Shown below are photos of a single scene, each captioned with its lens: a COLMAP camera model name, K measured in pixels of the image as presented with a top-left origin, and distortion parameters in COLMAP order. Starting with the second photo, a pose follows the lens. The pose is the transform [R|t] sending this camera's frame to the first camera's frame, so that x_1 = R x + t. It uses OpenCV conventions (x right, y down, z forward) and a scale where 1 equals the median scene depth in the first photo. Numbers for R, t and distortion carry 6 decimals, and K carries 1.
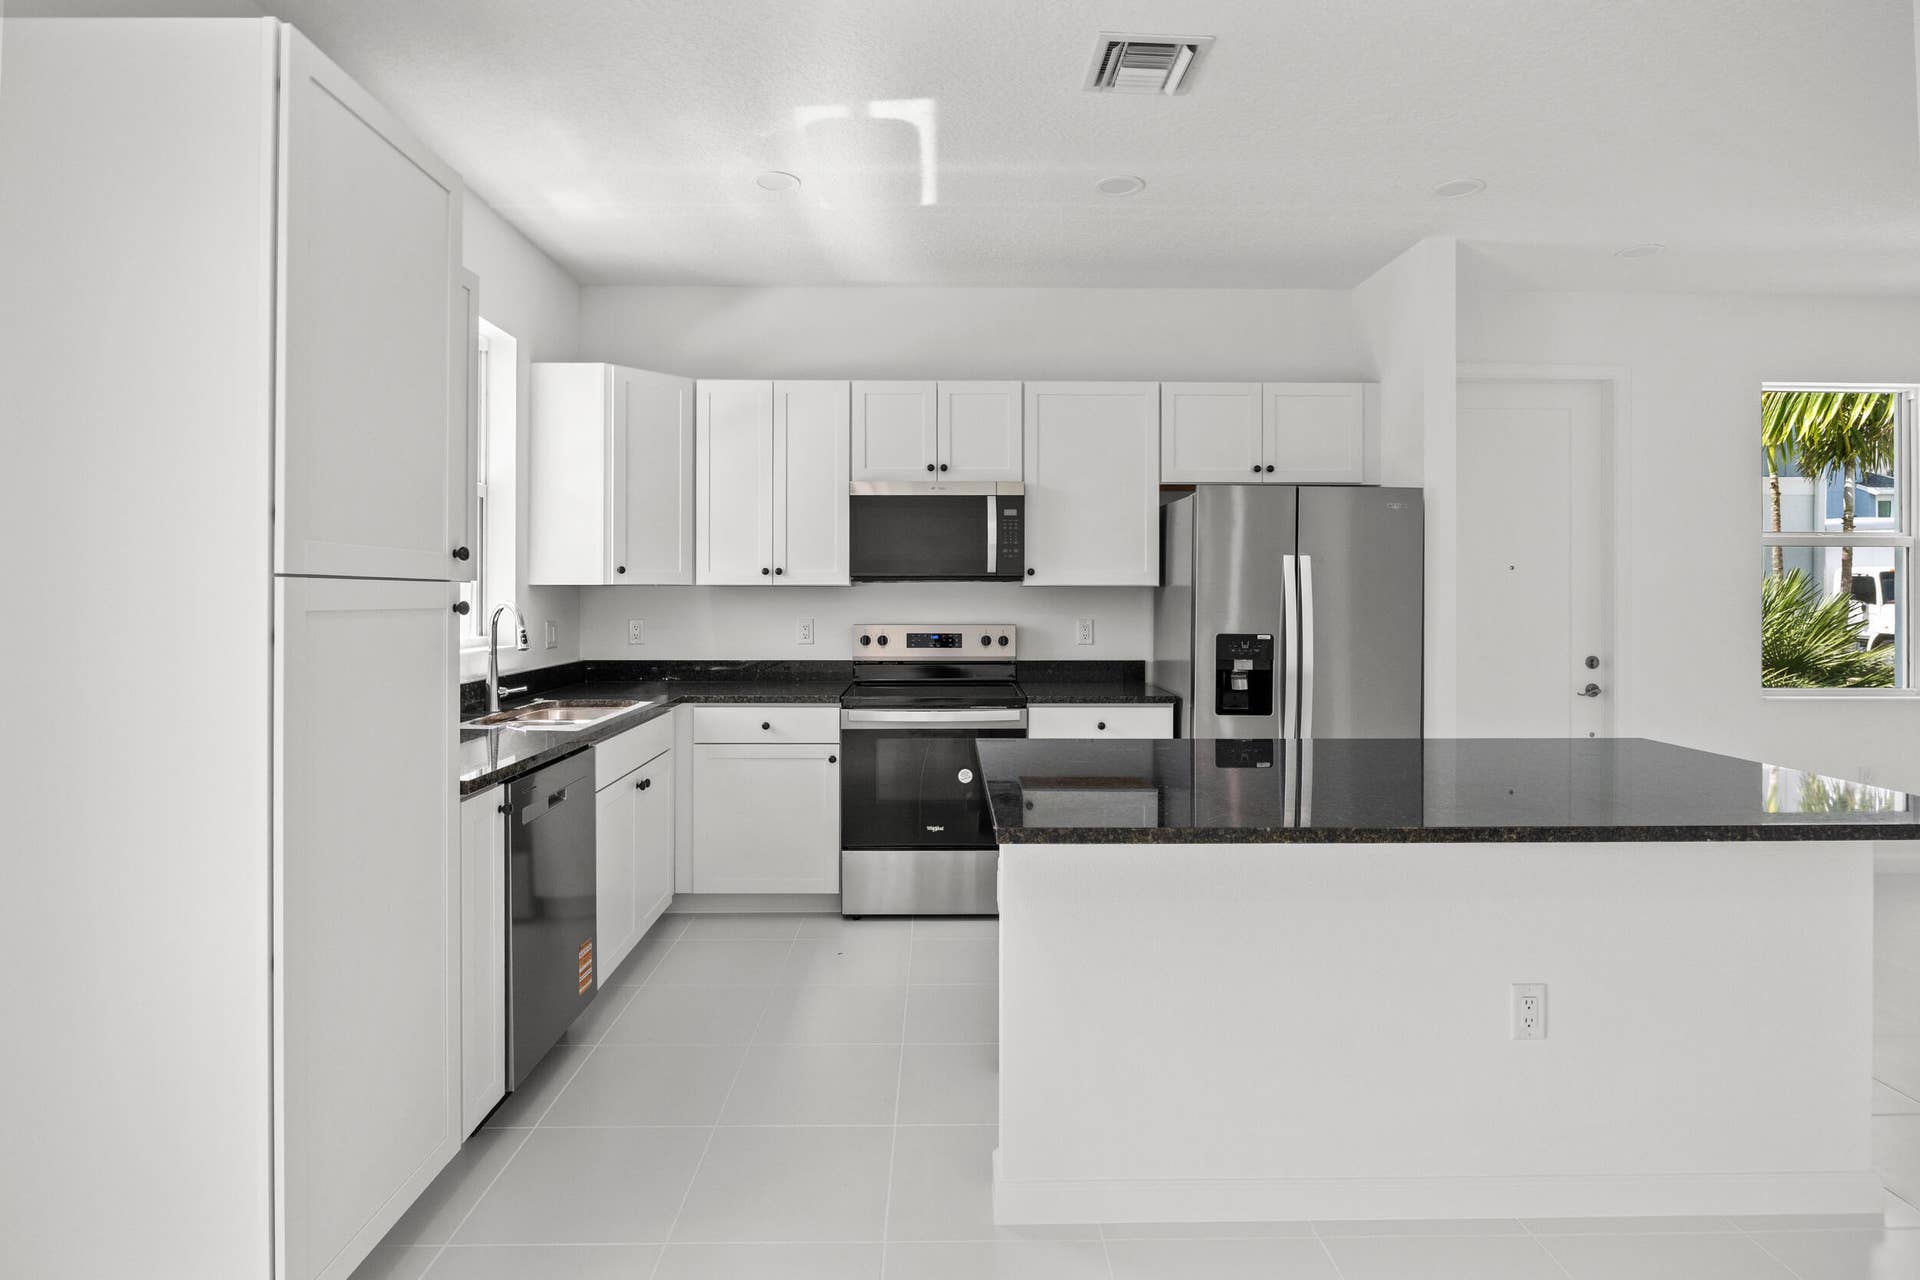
lens RADIAL K [[986.8, 0, 955.5], [0, 986.8, 594.3], [0, 0, 1]] dist [-0.008341, -0.002498]
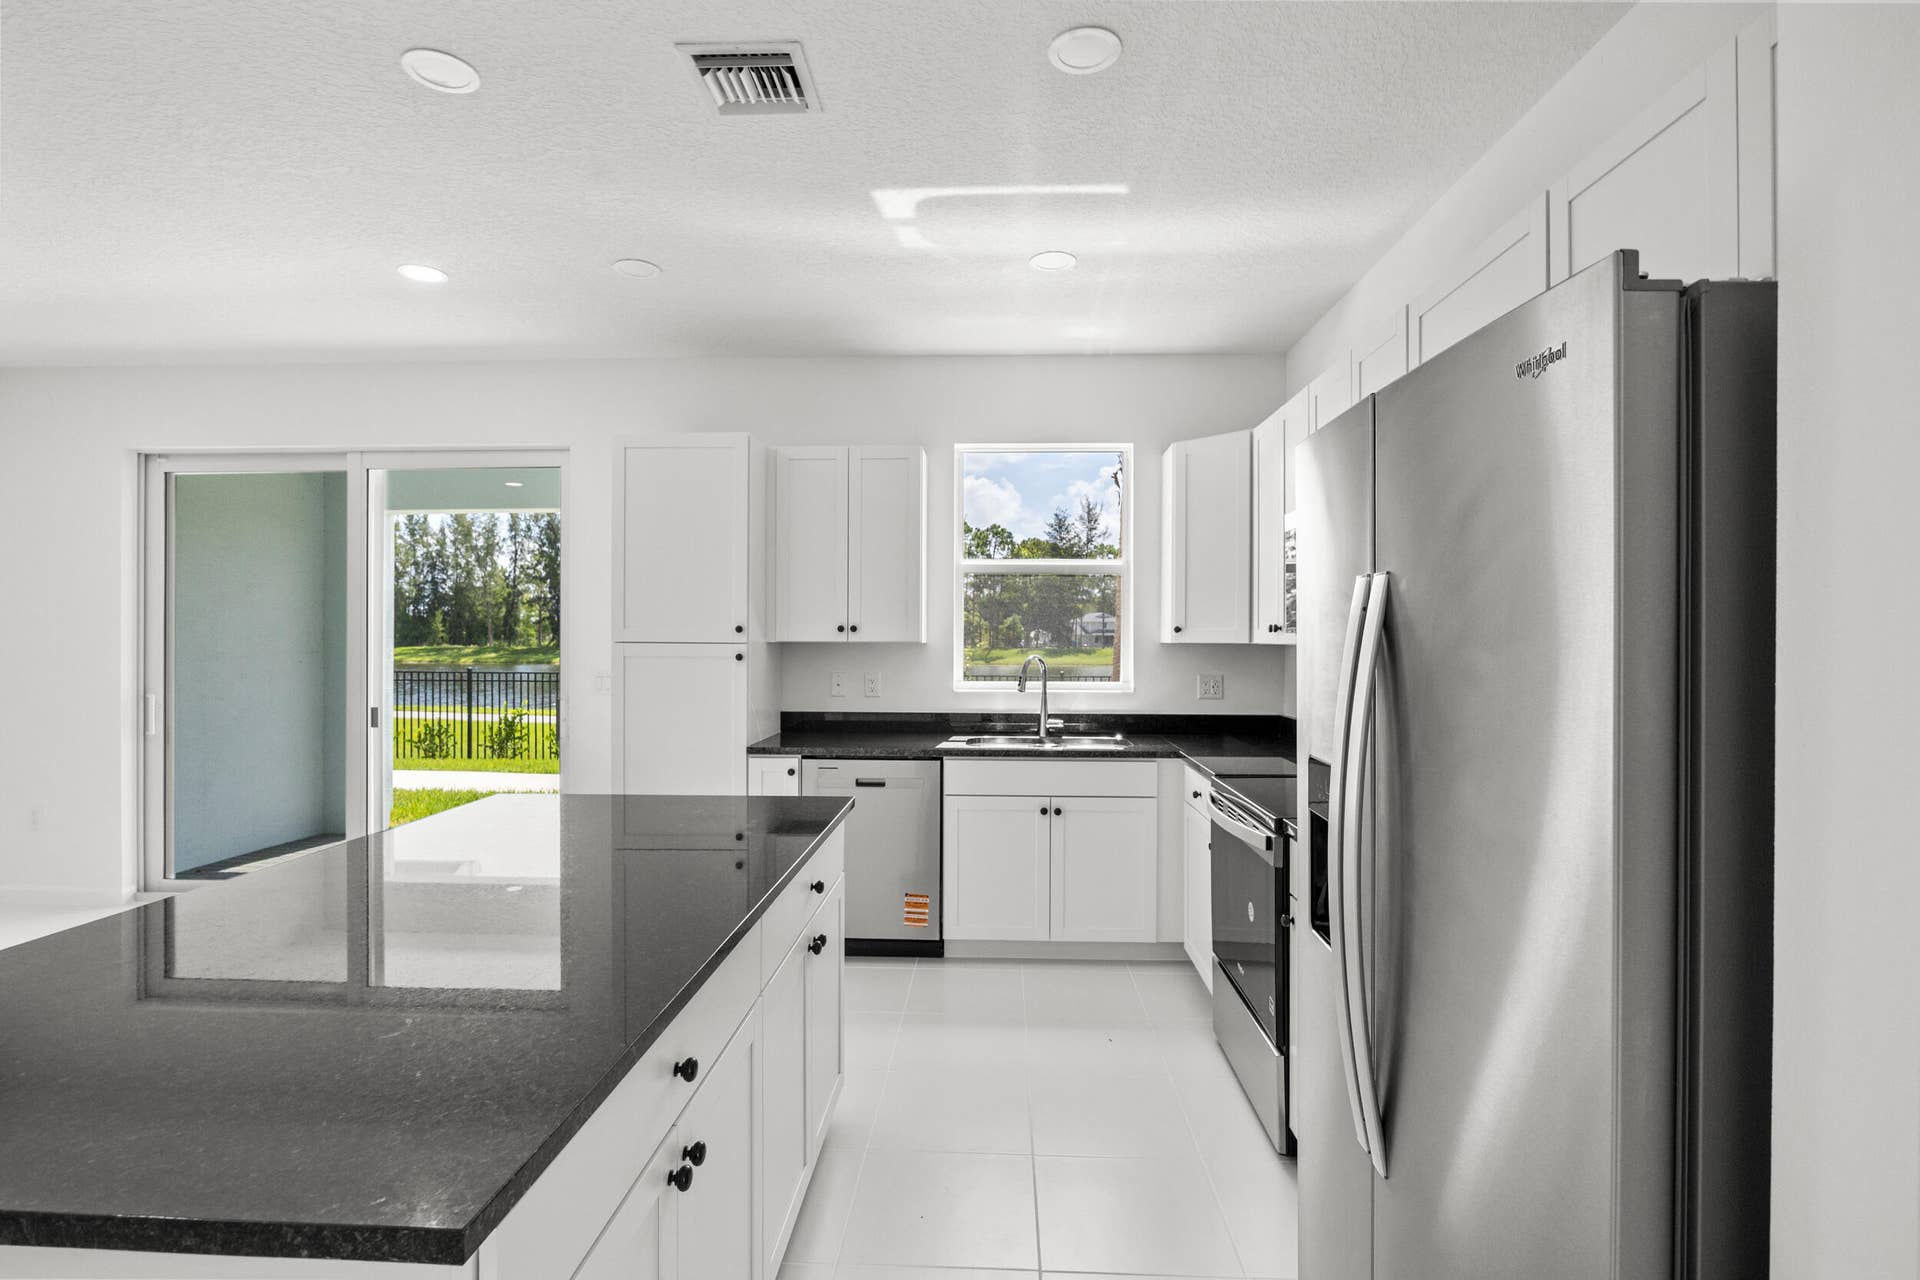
lens RADIAL K [[889.8, 0, 958.4], [0, 889.8, 637.4], [0, 0, 1]] dist [0.020909, -0.000712]
pose [[-0.084746, -0.001901, -0.996401, 0.626009], [-0.005138, 0.999986, -0.001471, -0.012407], [0.996389, 0.004995, -0.084754, 0.796503]]
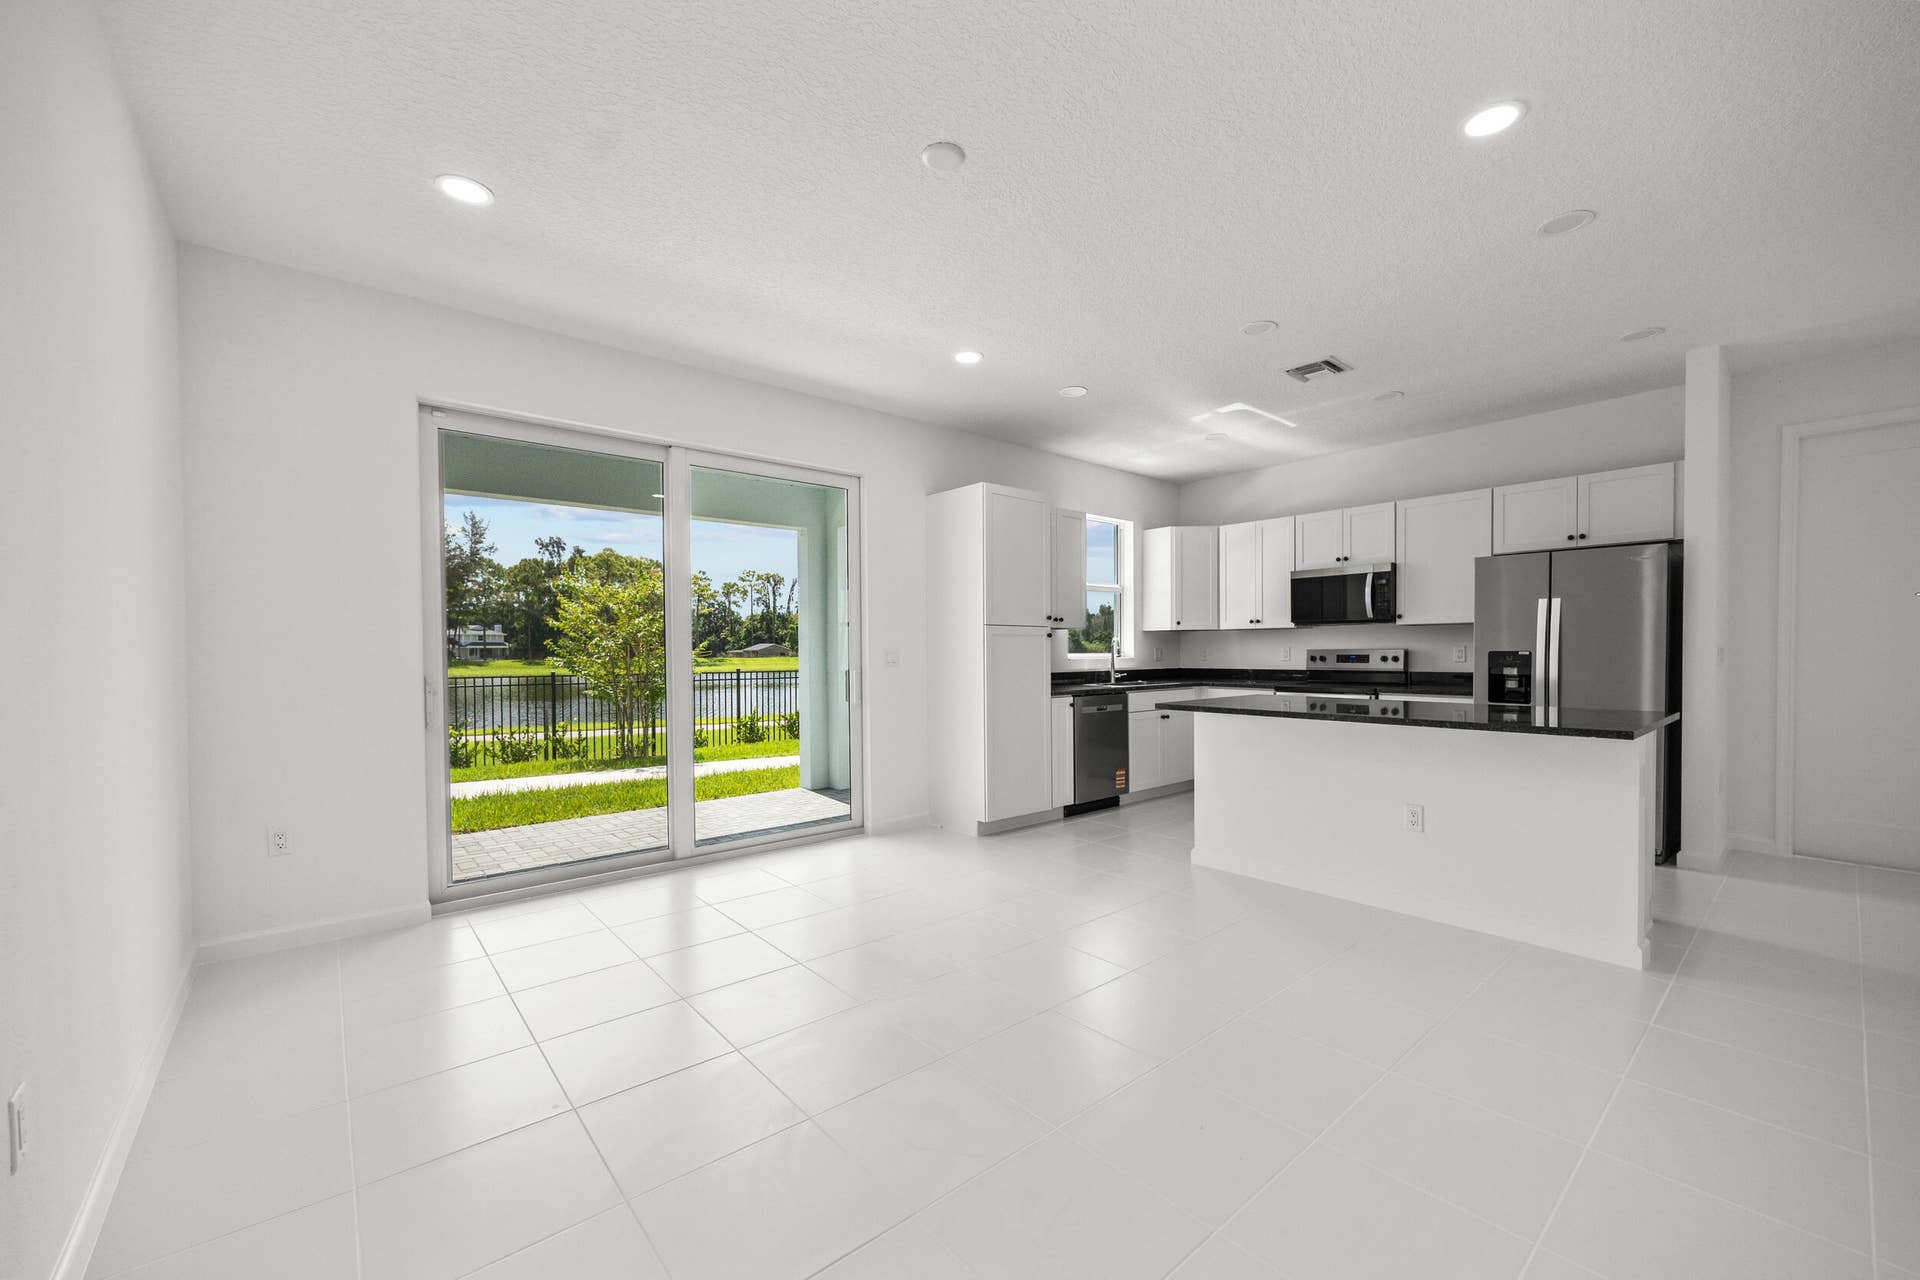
lens RADIAL K [[737.8, 0, 985.4], [0, 737.8, 682.5], [0, 0, 1]] dist [-0.000123, 0.000978]
pose [[0.652727, 0.028320, -0.757064, 0.573141], [0.007052, 0.999031, 0.043452, 0.029998], [0.757560, -0.033701, 0.651894, -0.345851]]
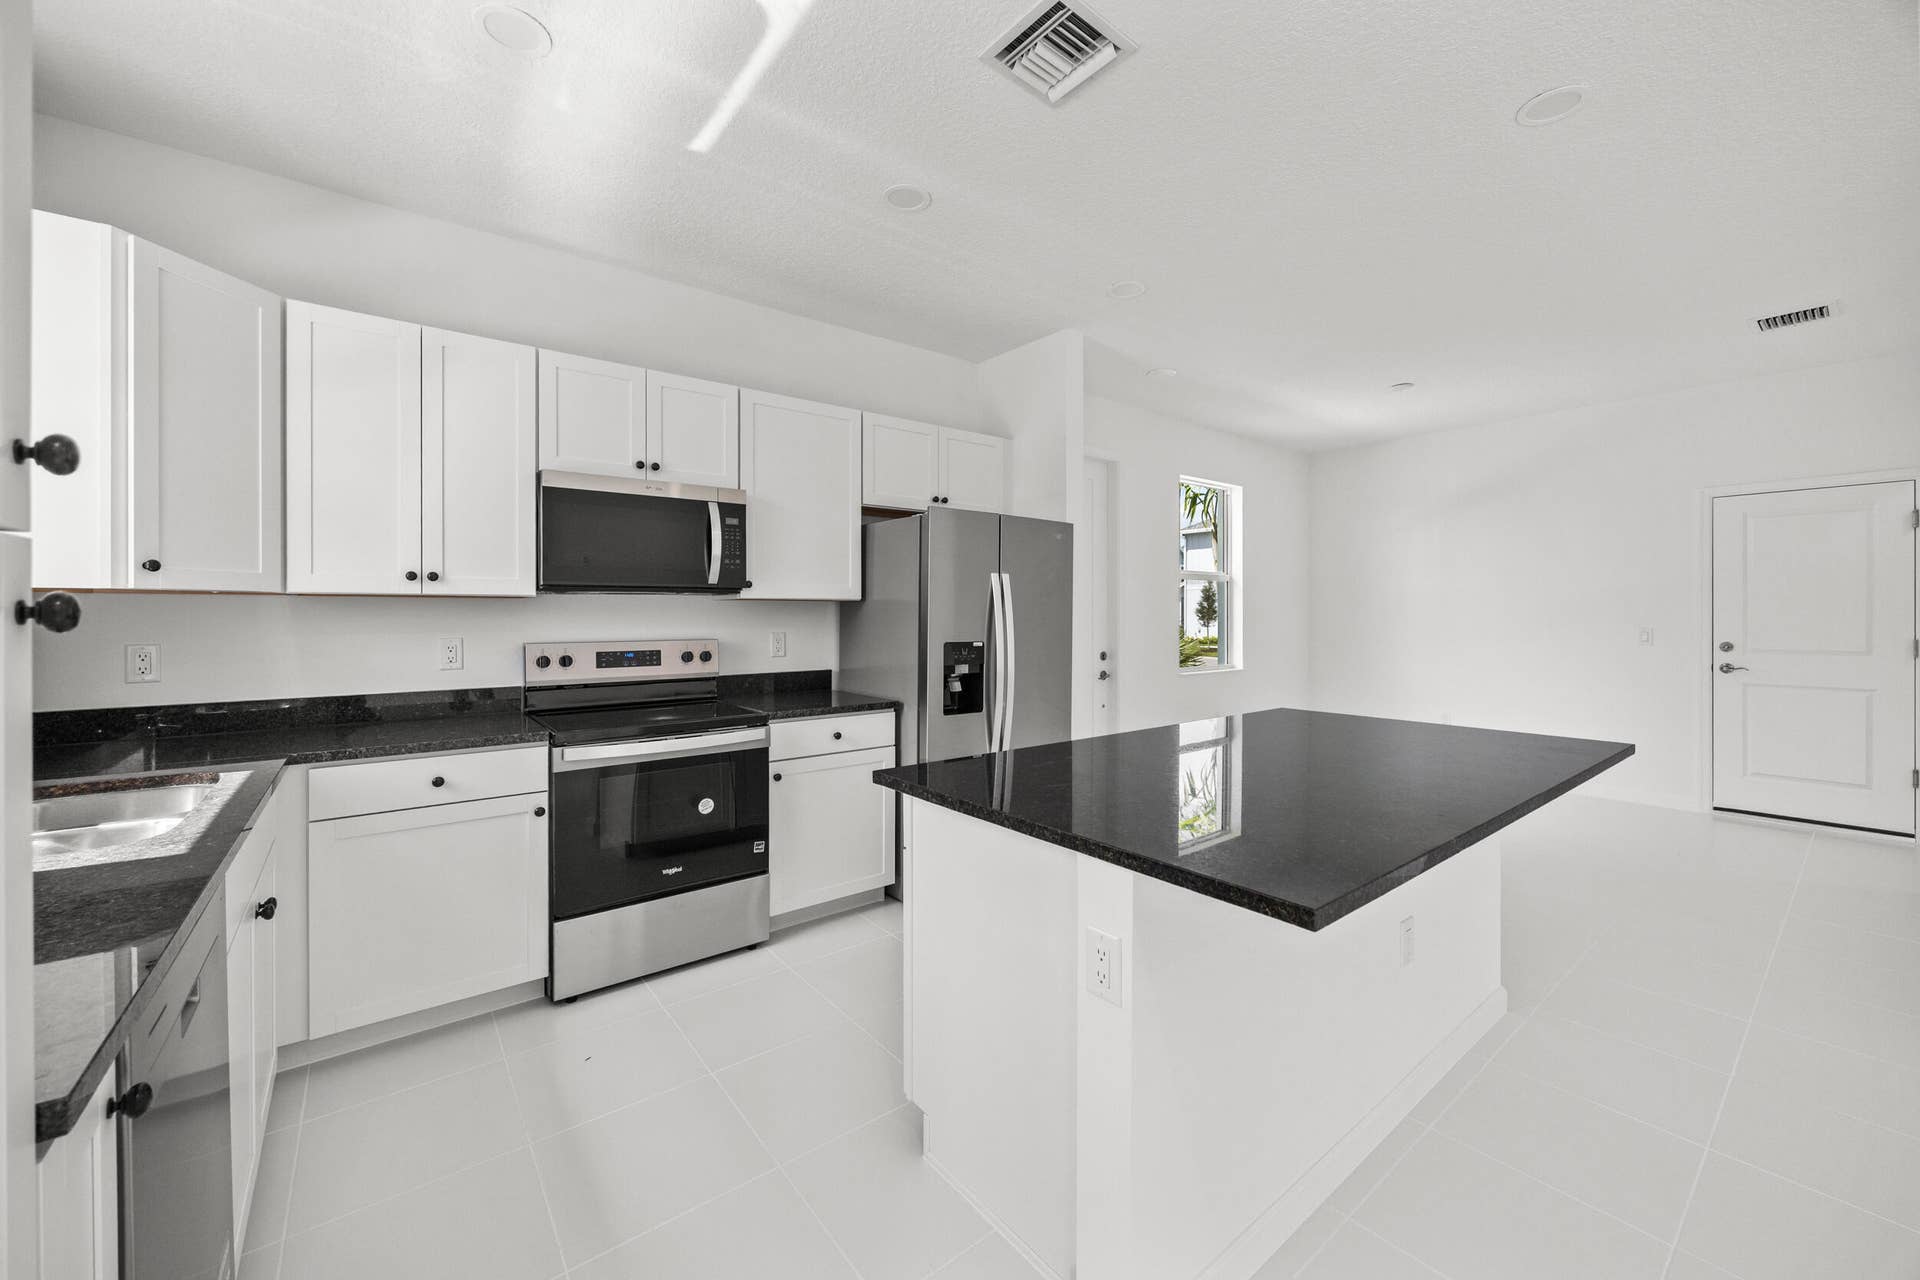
lens RADIAL K [[737.8, 0, 953.4], [0, 737.8, 617.1], [0, 0, 1]] dist [-0.000123, 0.000978]
pose [[0.799552, -0.005274, 0.600574, -0.202226], [0.004137, 0.999986, 0.003274, 0.008294], [-0.600583, -0.000134, 0.799563, 0.300991]]
